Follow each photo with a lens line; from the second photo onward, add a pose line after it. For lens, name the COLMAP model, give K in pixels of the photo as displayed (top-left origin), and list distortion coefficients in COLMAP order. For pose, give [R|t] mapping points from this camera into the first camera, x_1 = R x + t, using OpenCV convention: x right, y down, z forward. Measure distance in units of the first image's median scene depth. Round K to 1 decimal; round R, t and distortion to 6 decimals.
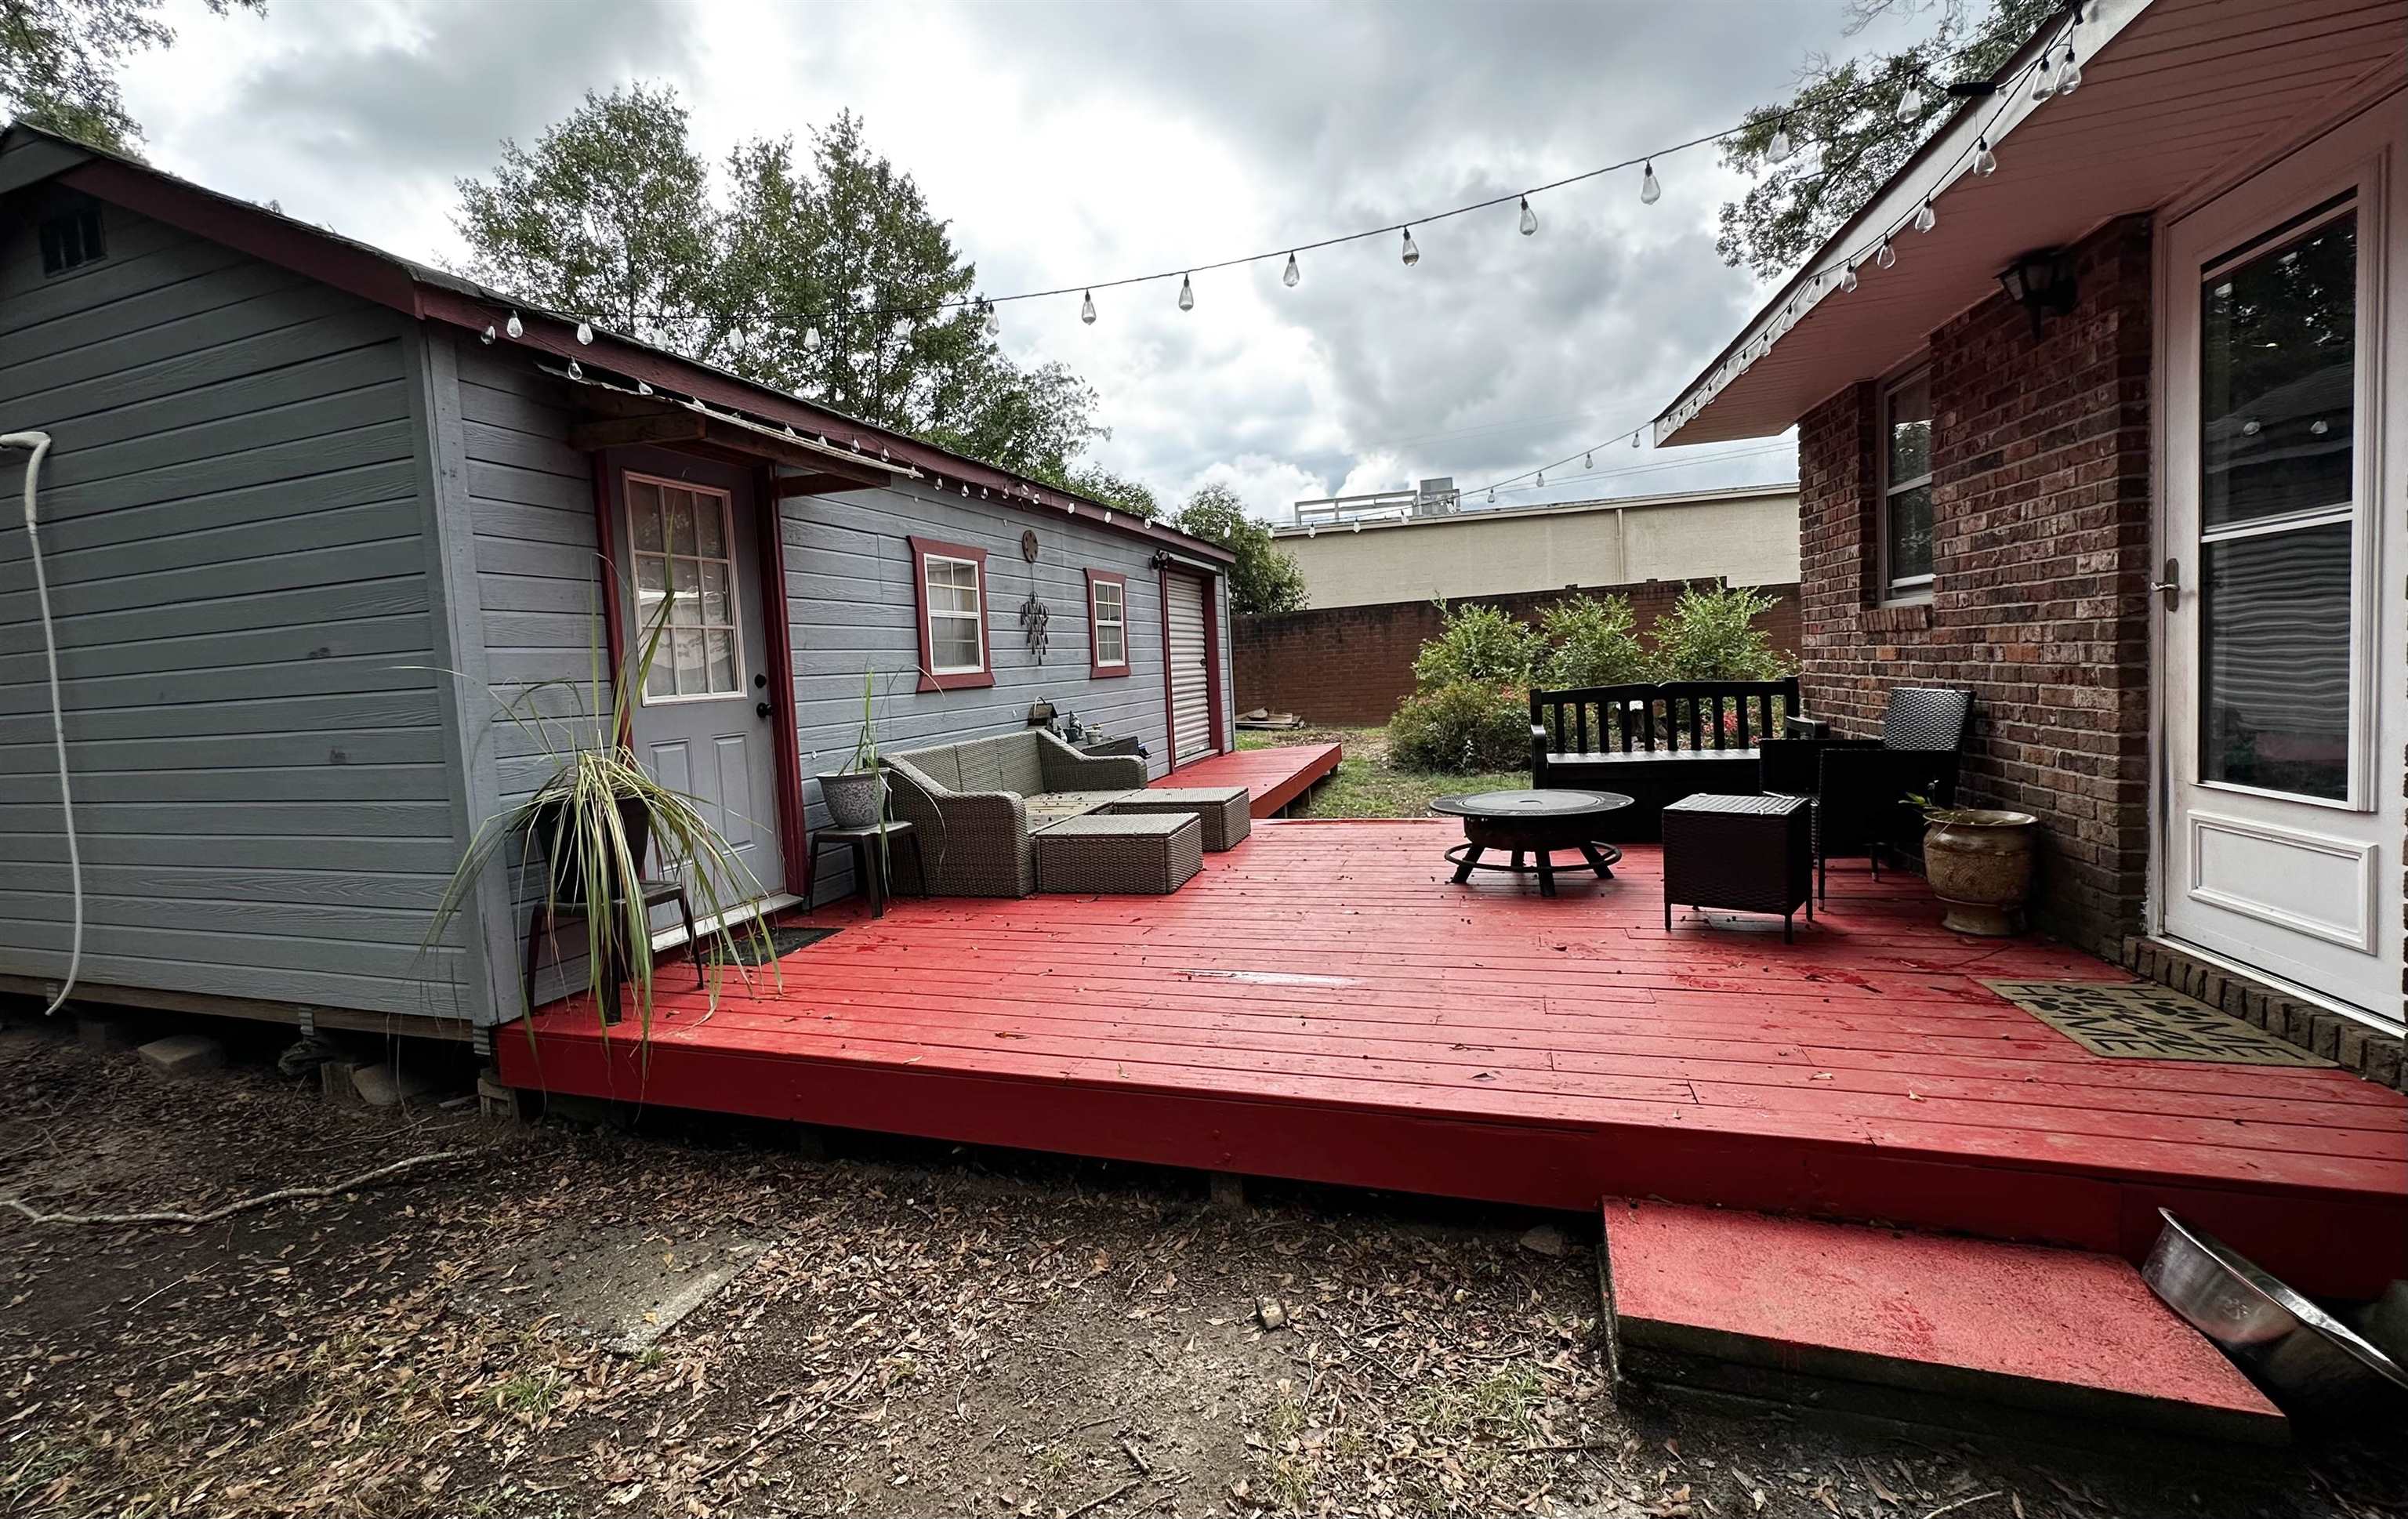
lens RADIAL K [[930.3, 0, 1204.0], [0, 930.3, 759.5], [0, 0, 1]] dist [0.000927, 0.000176]
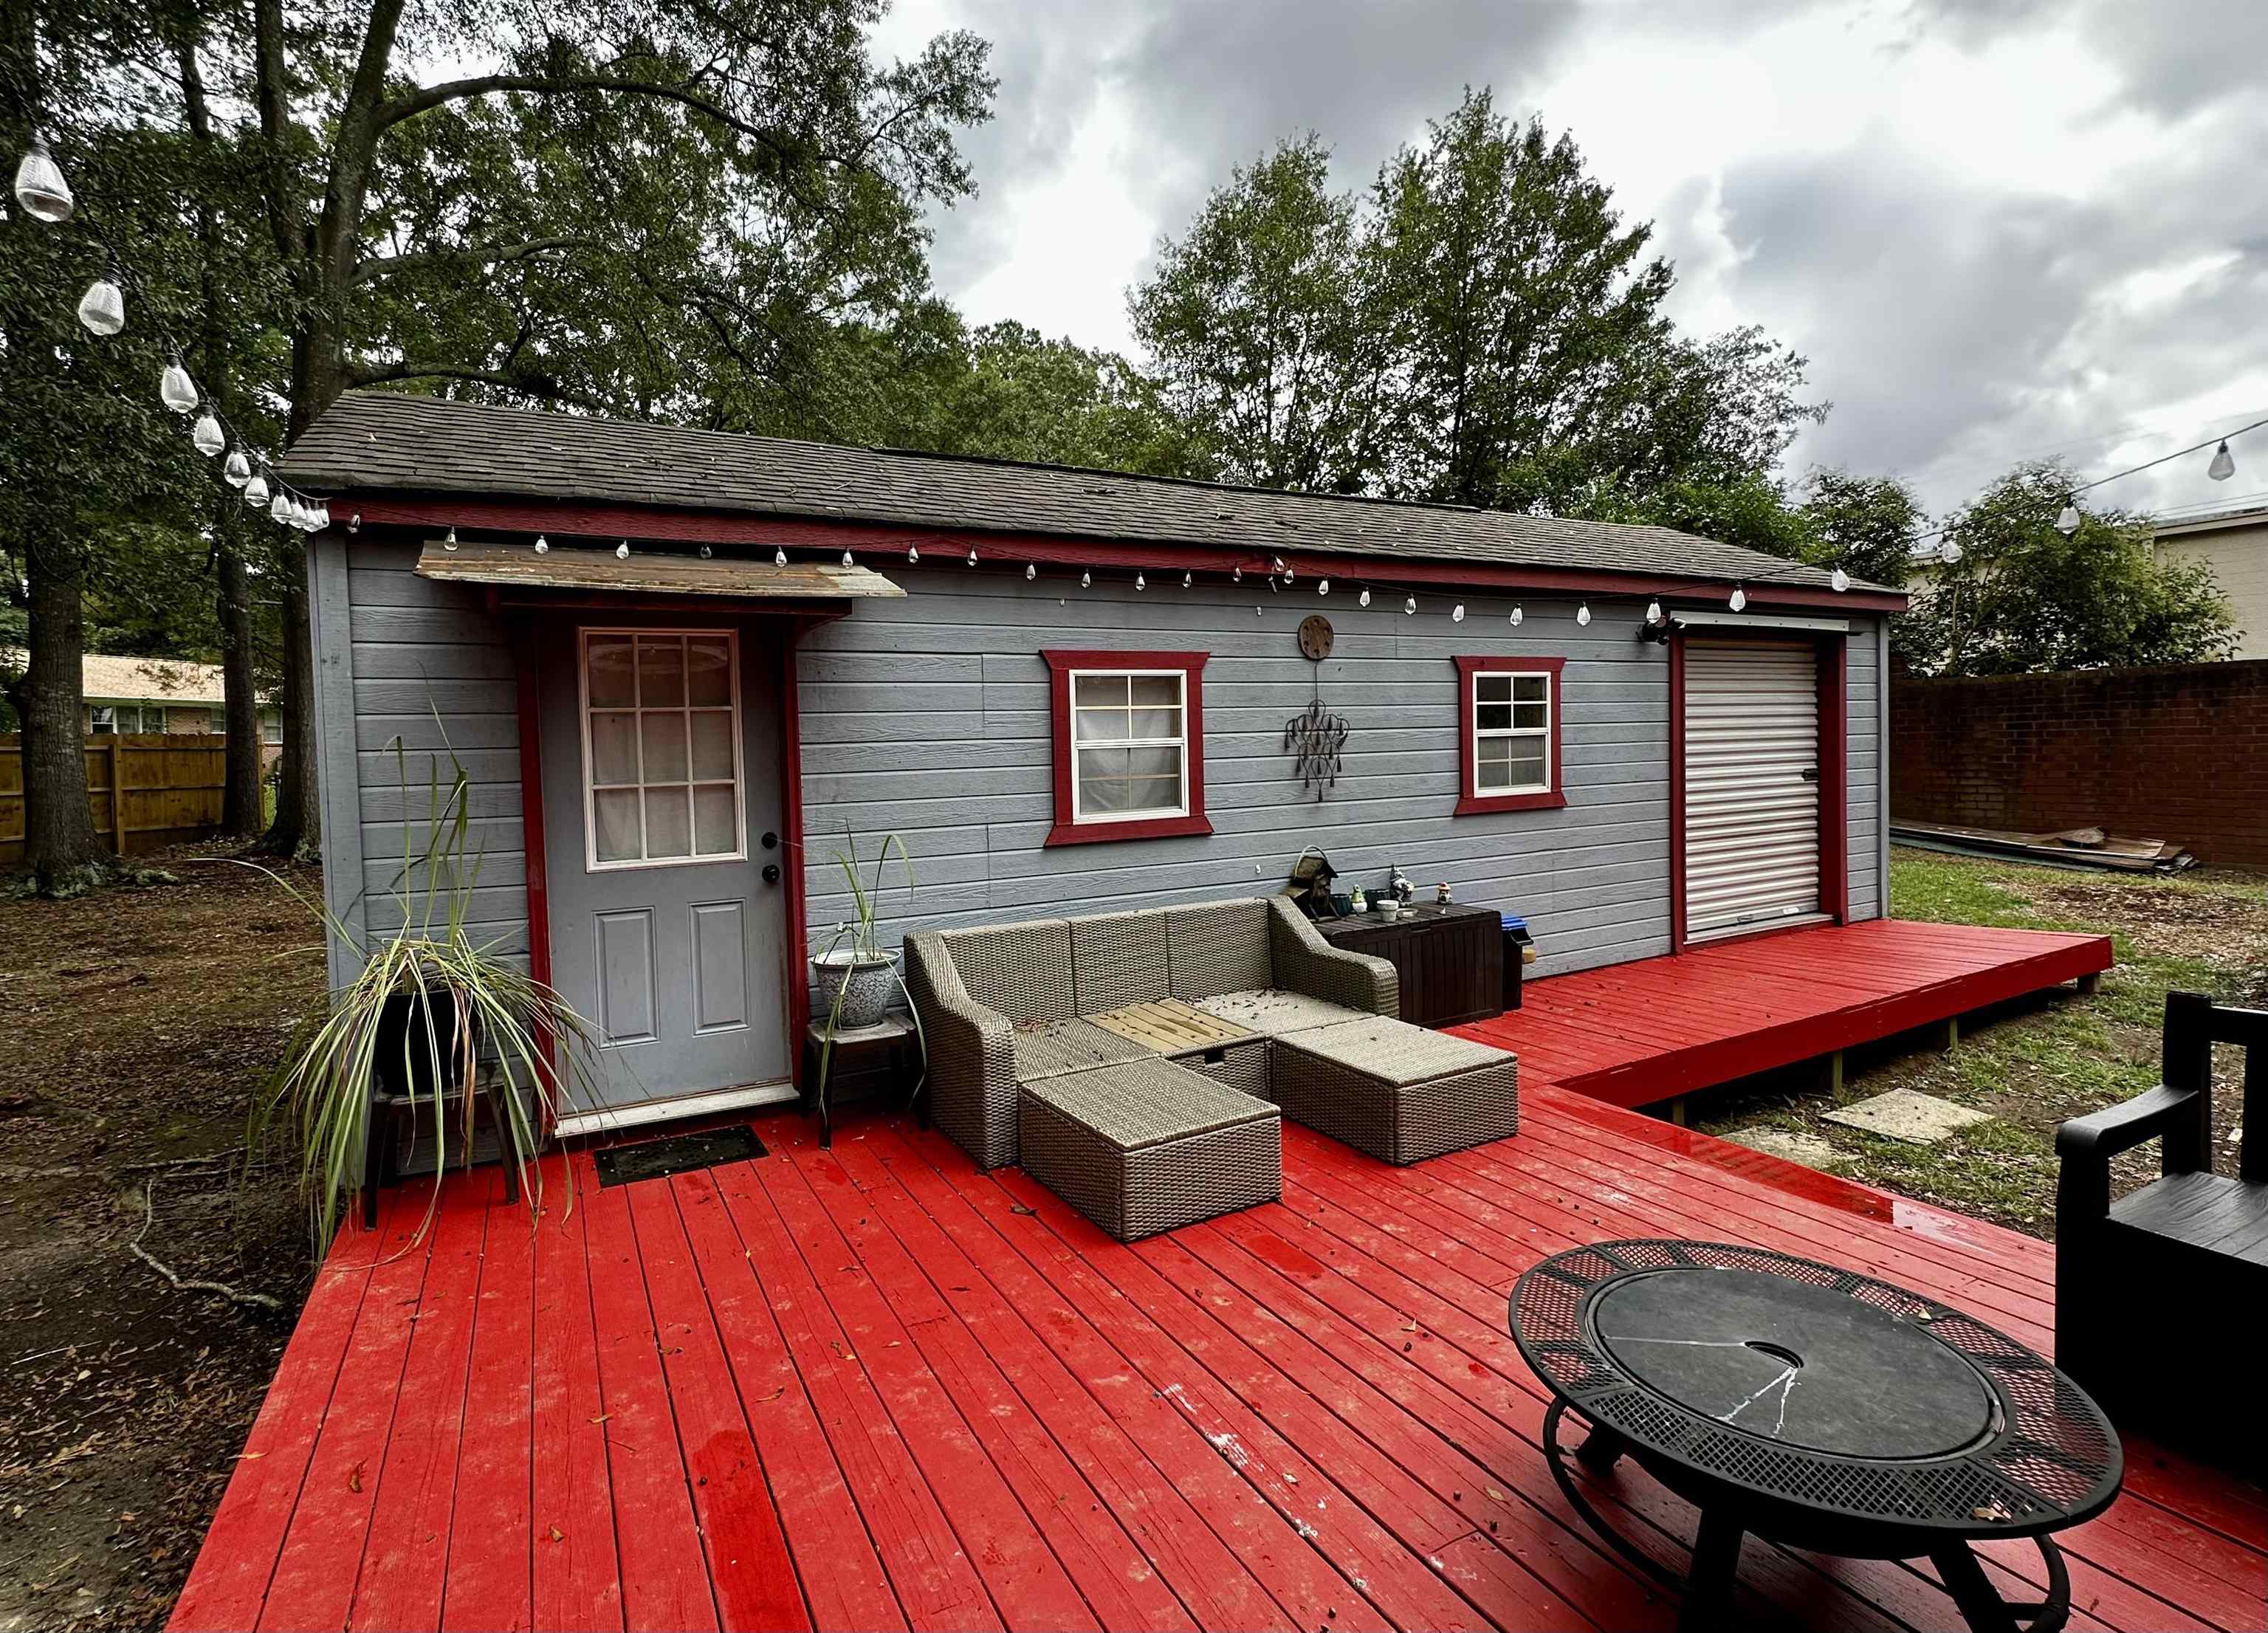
lens RADIAL K [[1064.9, 0, 1128.5], [0, 1064.9, 804.5], [0, 0, 1]] dist [0.000720, 0.000017]
pose [[0.732030, 0.076942, -0.676914, 0.144923], [-0.089124, 0.995879, 0.016818, -0.053551], [0.675418, 0.048018, 0.735870, 0.159391]]
